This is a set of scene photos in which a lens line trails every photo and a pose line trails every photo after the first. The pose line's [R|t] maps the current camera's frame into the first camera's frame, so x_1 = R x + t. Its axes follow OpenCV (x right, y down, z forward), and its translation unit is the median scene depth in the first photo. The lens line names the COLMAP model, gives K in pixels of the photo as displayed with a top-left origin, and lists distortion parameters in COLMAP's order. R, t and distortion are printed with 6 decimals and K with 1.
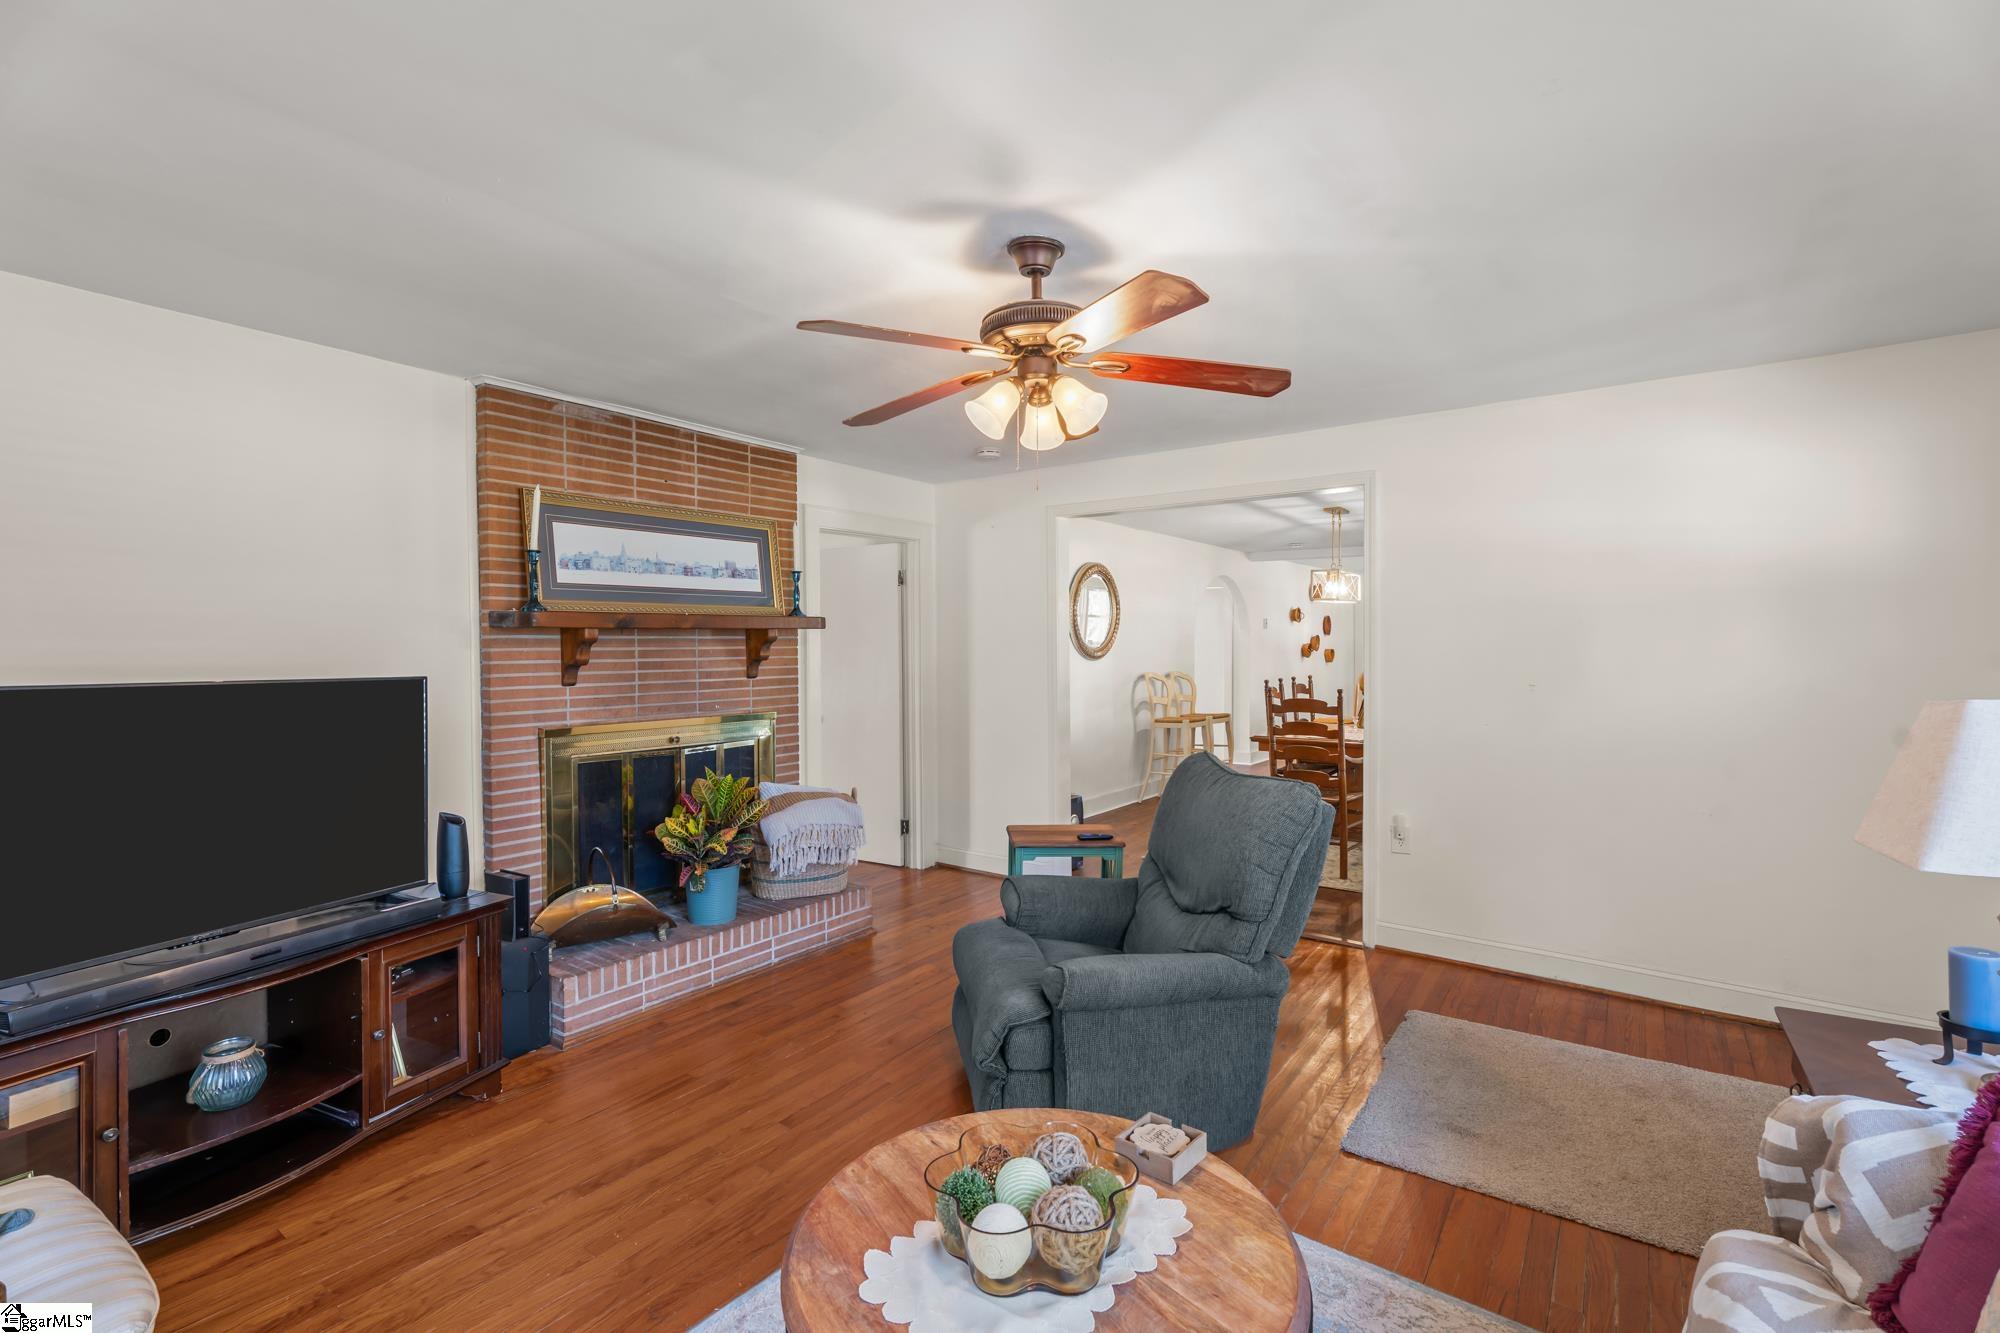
lens RADIAL K [[912.7, 0, 990.4], [0, 912.7, 653.2], [0, 0, 1]] dist [-0.006204, -0.000767]
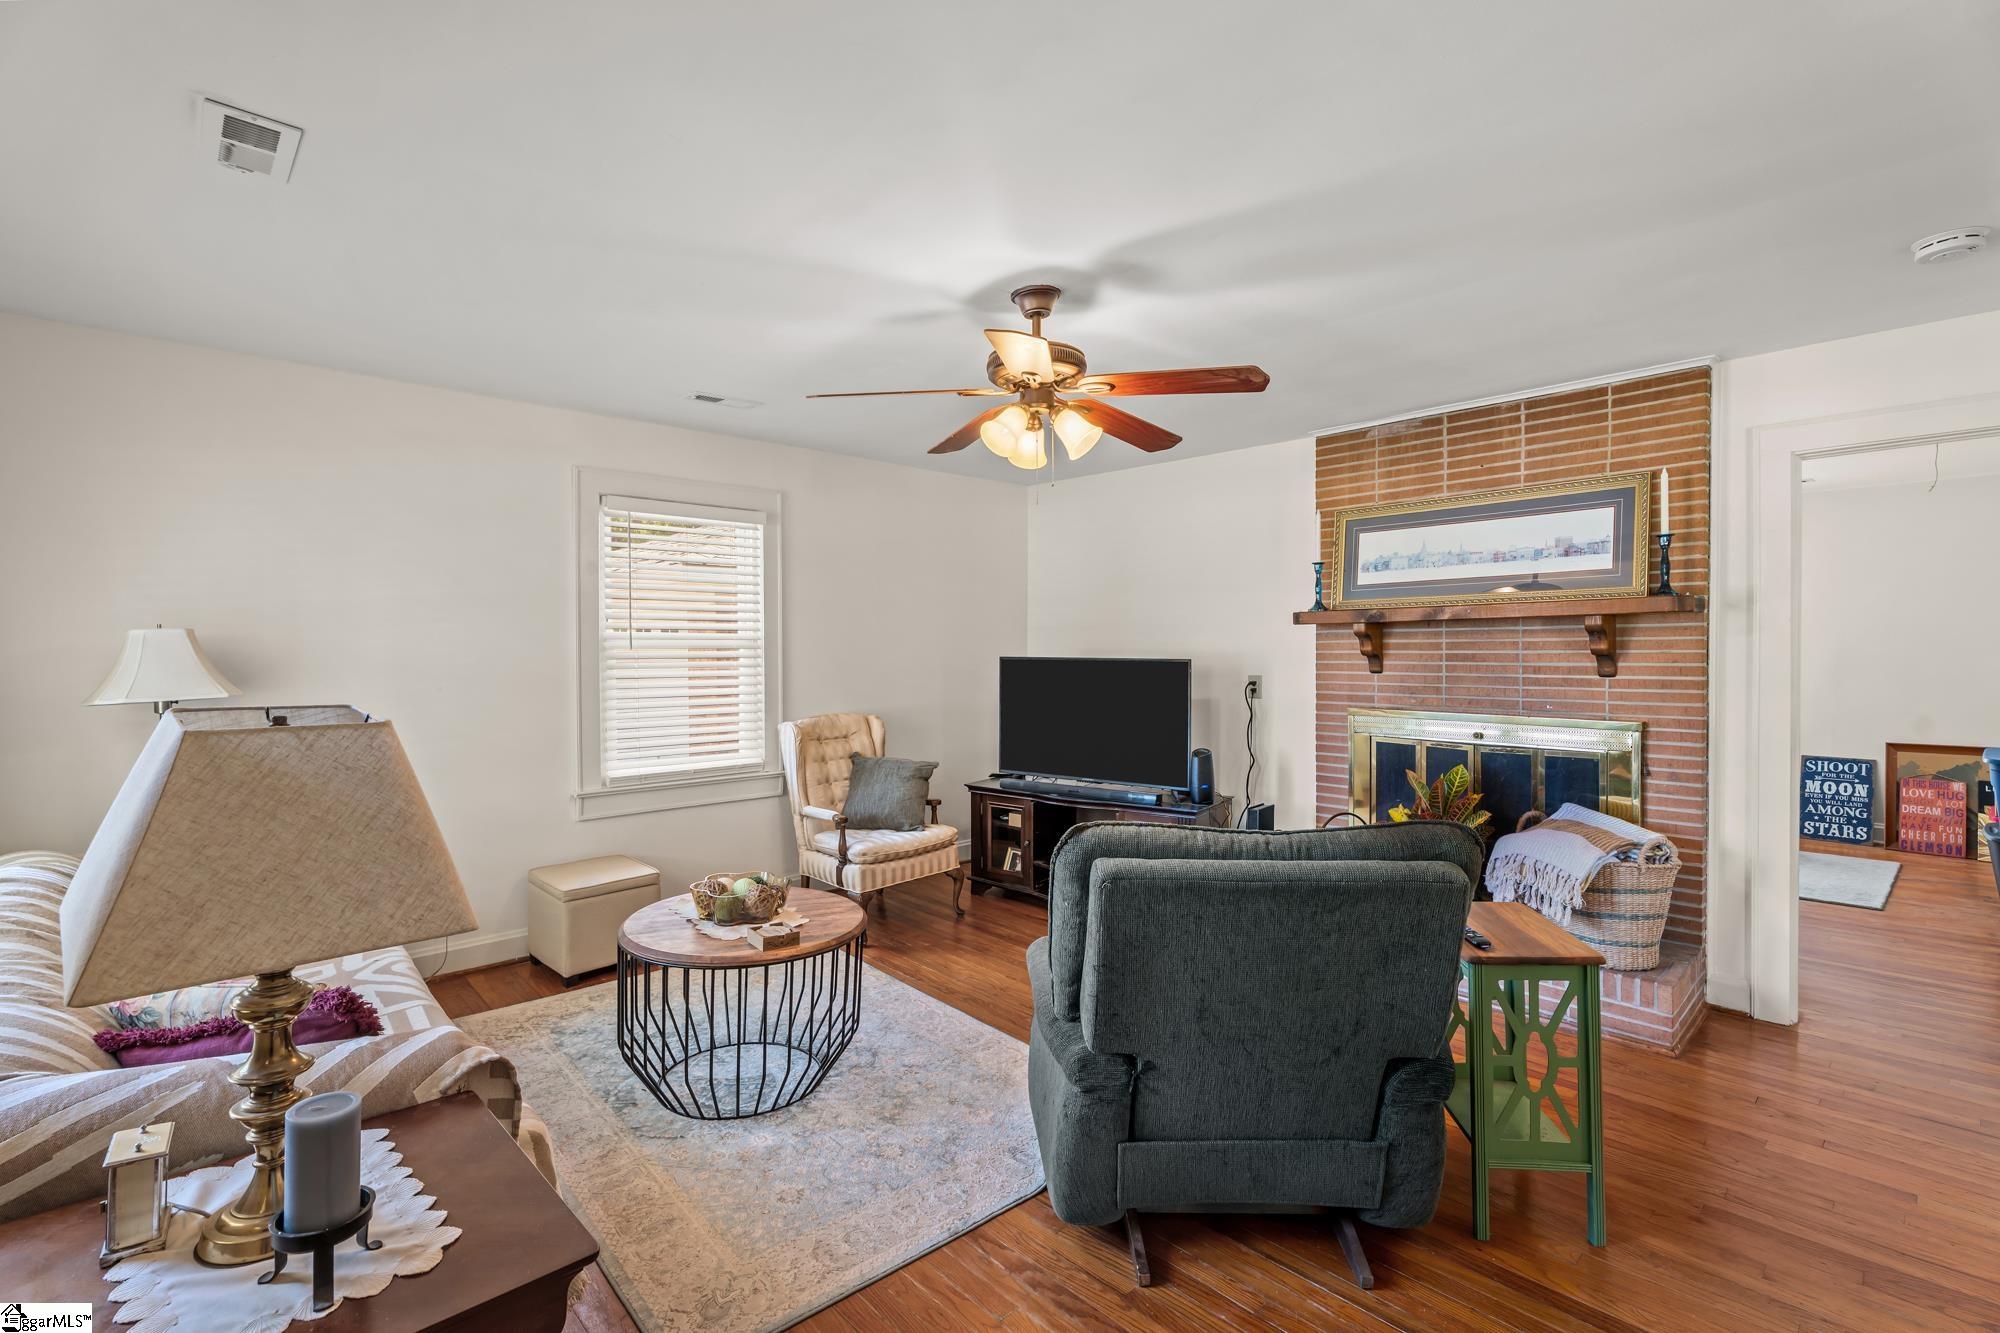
lens RADIAL K [[912.7, 0, 995.3], [0, 912.7, 651.4], [0, 0, 1]] dist [-0.006204, -0.000767]
pose [[-0.213640, 0.017342, -0.976758, 0.709401], [0.002529, 0.999849, 0.017199, -0.011526], [0.976909, 0.001204, -0.213652, 0.719475]]
